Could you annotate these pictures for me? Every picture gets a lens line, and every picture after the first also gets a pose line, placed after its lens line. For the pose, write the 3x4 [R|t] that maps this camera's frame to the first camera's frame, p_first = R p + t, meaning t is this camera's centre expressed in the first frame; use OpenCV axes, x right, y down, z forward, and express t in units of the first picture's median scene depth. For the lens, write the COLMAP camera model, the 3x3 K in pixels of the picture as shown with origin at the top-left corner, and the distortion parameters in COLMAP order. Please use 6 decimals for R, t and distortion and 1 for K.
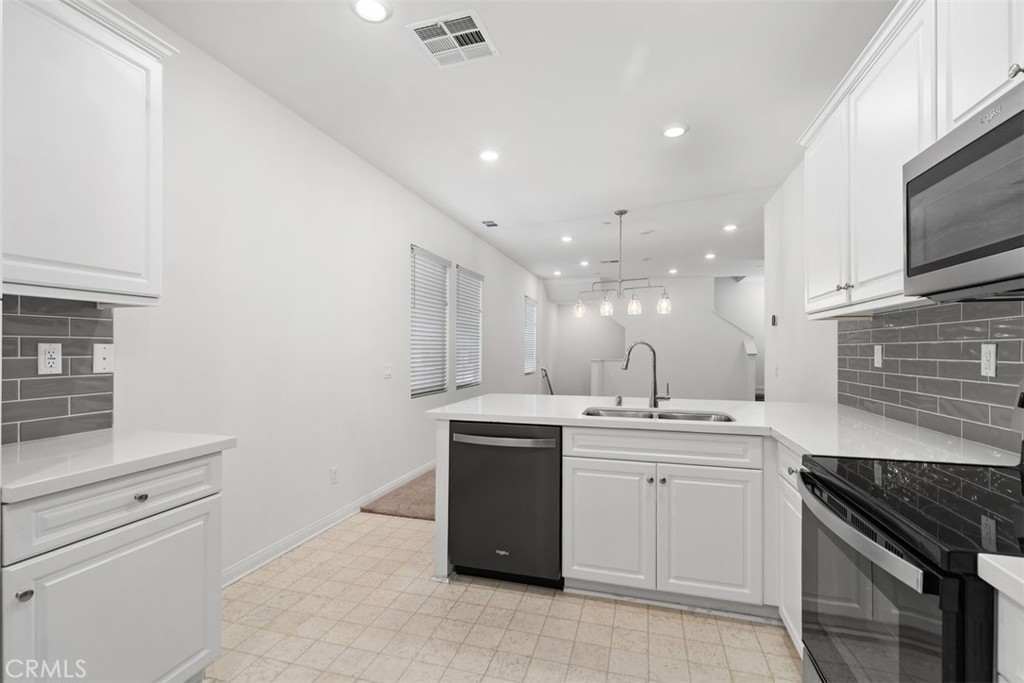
lens RADIAL K [[471.4, 0, 511.1], [0, 471.4, 347.4], [0, 0, 1]] dist [0.010413, -0.000523]
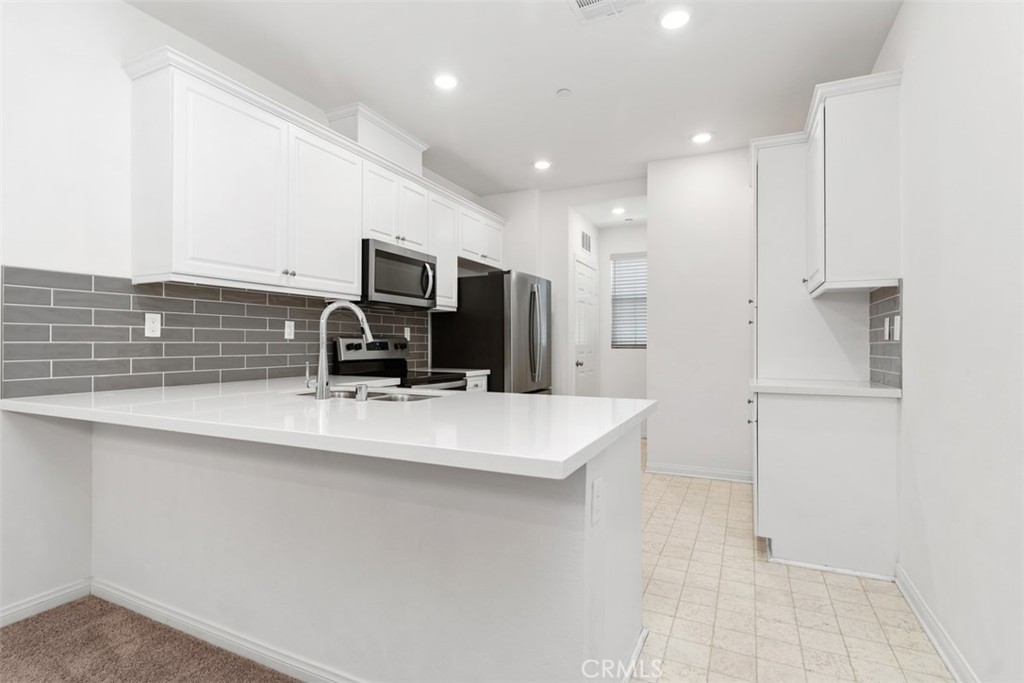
lens RADIAL K [[512.8, 0, 510.8], [0, 512.8, 342.6], [0, 0, 1]] dist [-0.000486, -0.000377]
pose [[-0.986893, -0.004288, 0.161322, -0.105095], [-0.005452, 0.999962, -0.006776, 0.064346], [-0.161287, -0.007566, -0.986879, 2.159133]]
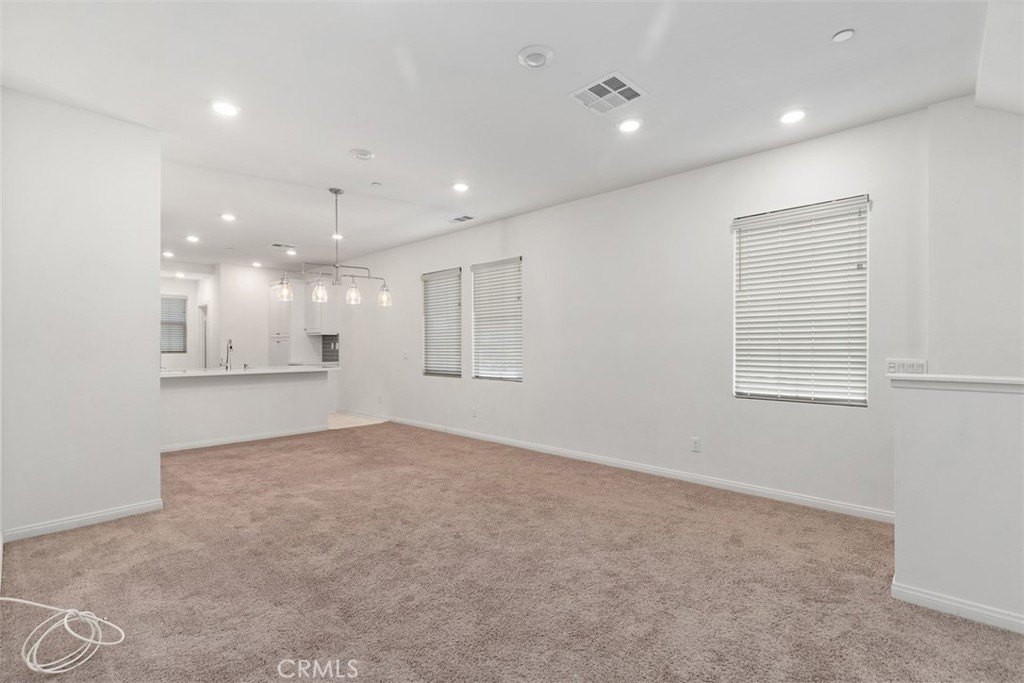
lens RADIAL K [[471.4, 0, 508.6], [0, 471.4, 342.4], [0, 0, 1]] dist [0.010413, -0.000523]
pose [[-0.436653, -0.012434, -0.899544, 2.225521], [0.002007, 0.999889, -0.014796, 0.051199], [0.899628, -0.008266, -0.436579, 3.964802]]
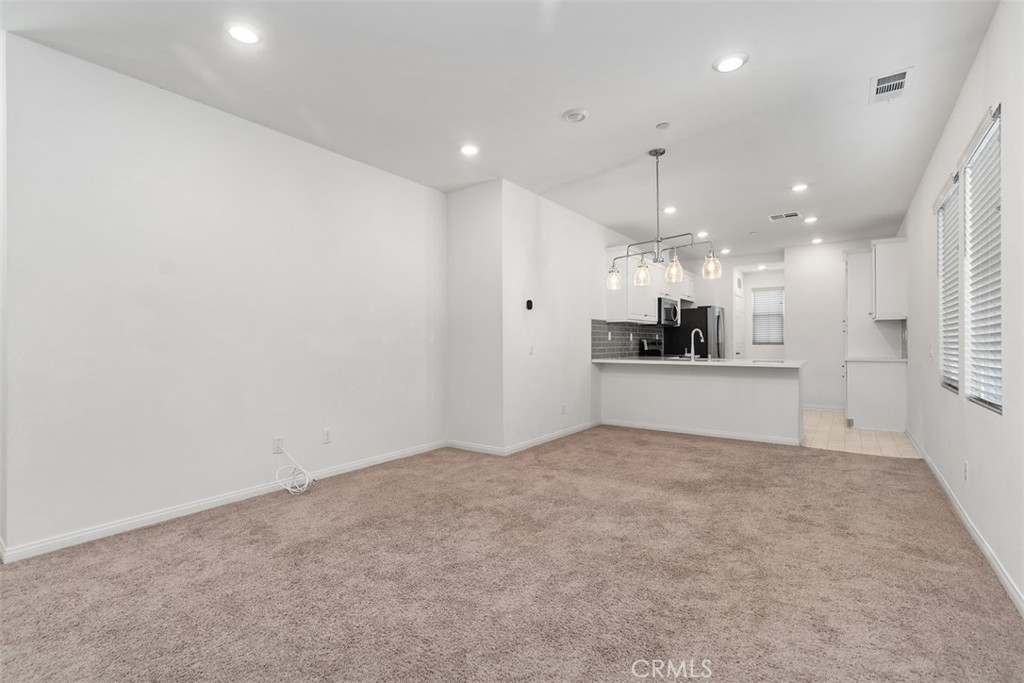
lens RADIAL K [[471.4, 0, 511.7], [0, 471.4, 341.9], [0, 0, 1]] dist [0.010413, -0.000523]
pose [[-0.941144, 0.001856, 0.338000, 0.448656], [-0.000284, 0.999980, -0.006282, 0.077949], [-0.338005, -0.006008, -0.941125, 4.244253]]
